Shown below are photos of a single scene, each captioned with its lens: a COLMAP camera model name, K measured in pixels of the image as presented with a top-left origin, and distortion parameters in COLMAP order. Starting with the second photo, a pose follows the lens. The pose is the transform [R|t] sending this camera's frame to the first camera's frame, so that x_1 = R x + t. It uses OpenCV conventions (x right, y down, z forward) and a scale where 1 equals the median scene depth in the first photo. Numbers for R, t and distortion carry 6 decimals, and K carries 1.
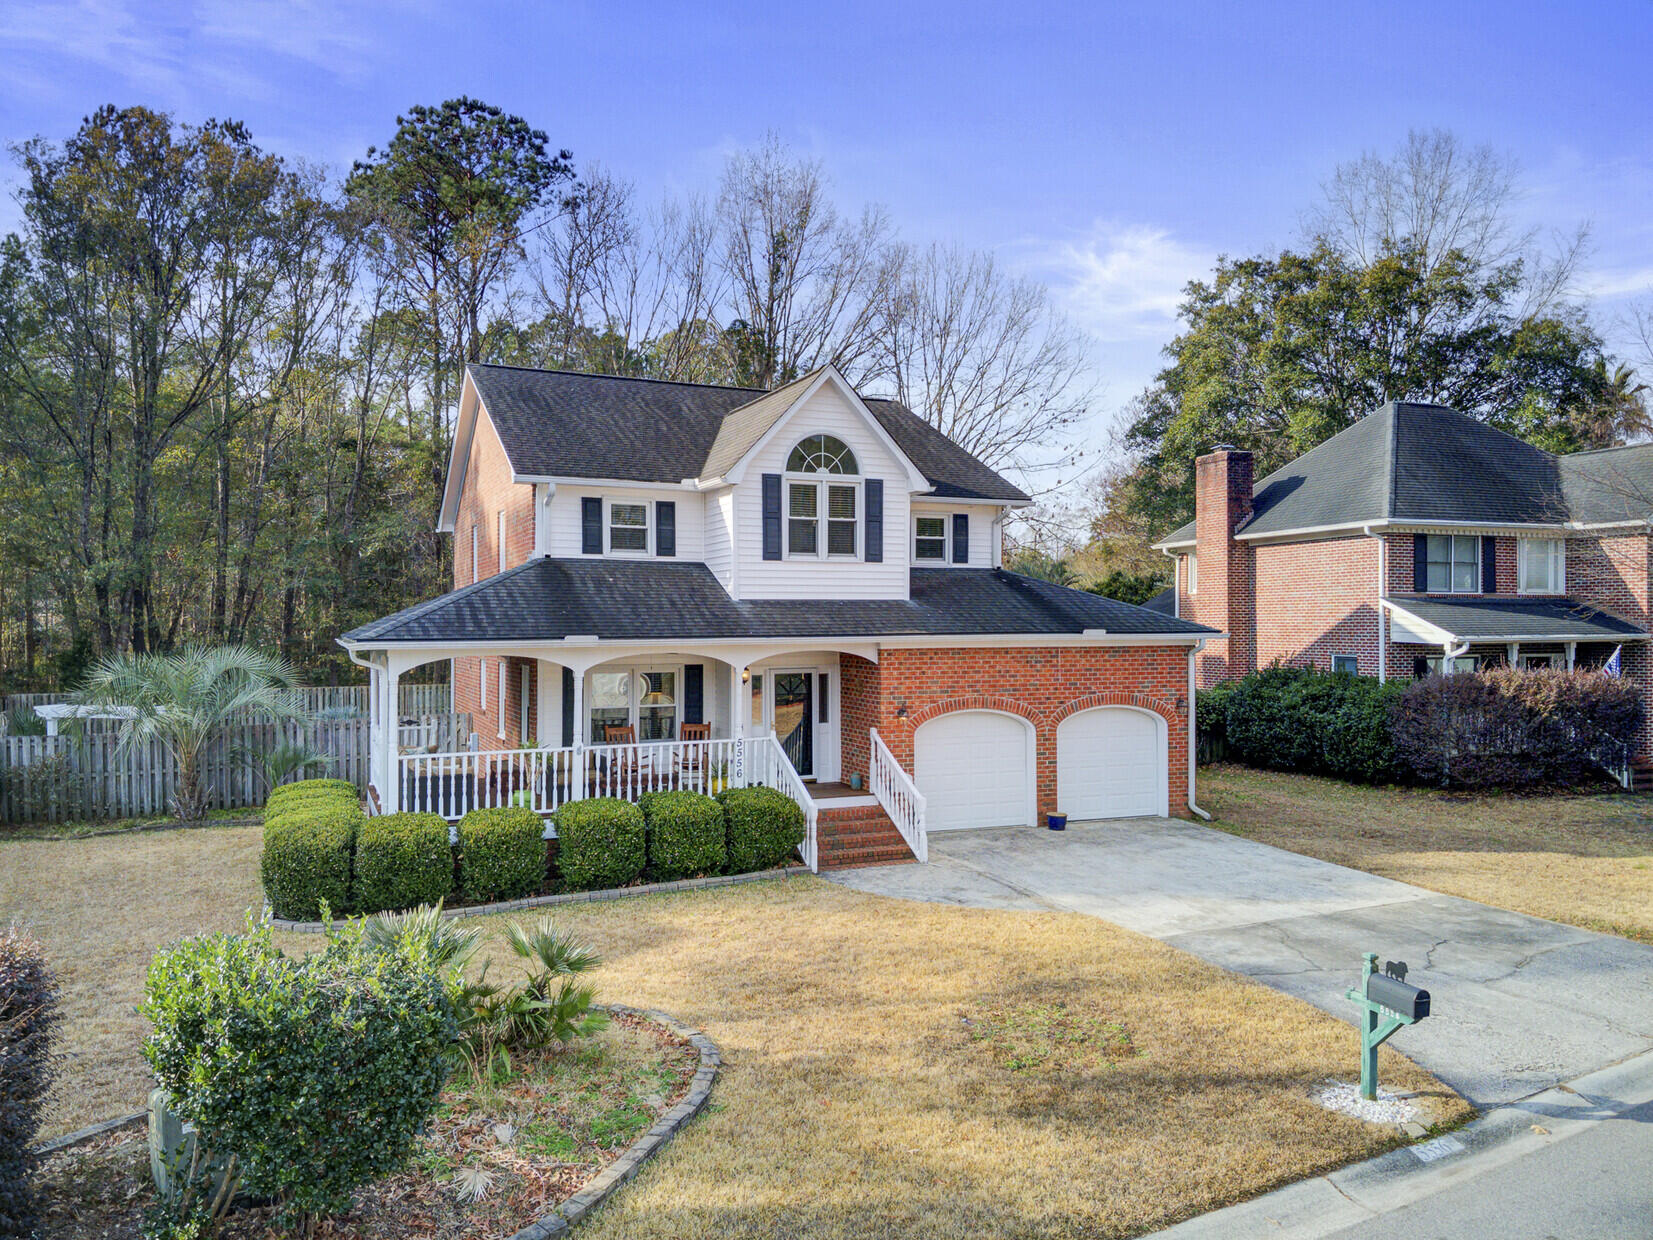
lens RADIAL K [[1165.8, 0, 828.4], [0, 1165.8, 681.9], [0, 0, 1]] dist [0.052245, -0.082832]
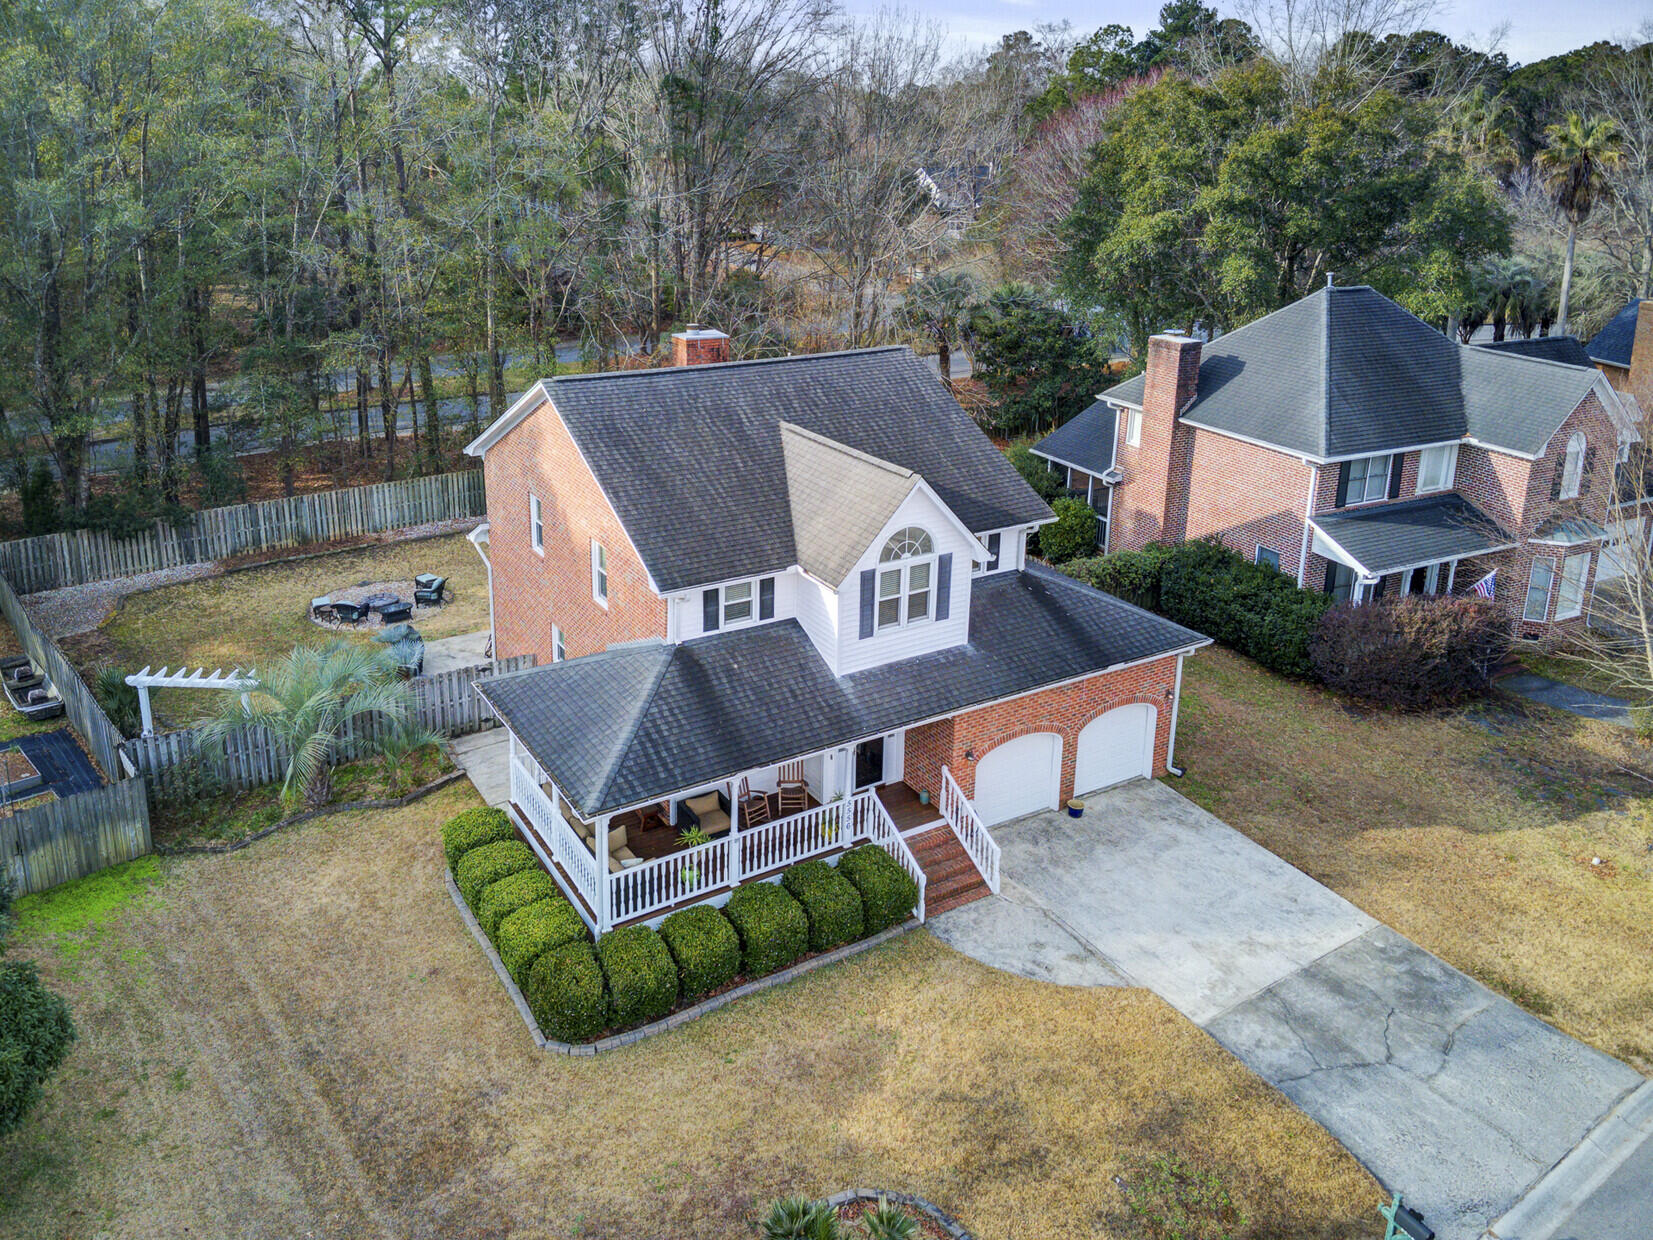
lens RADIAL K [[1205.0, 0, 780.9], [0, 1205.0, 510.0], [0, 0, 1]] dist [0.033709, -0.005163]
pose [[0.992127, -0.024357, 0.122843, -0.270867], [-0.008967, 0.964570, 0.263675, -0.531385], [-0.124913, -0.262701, 0.956758, -0.121444]]
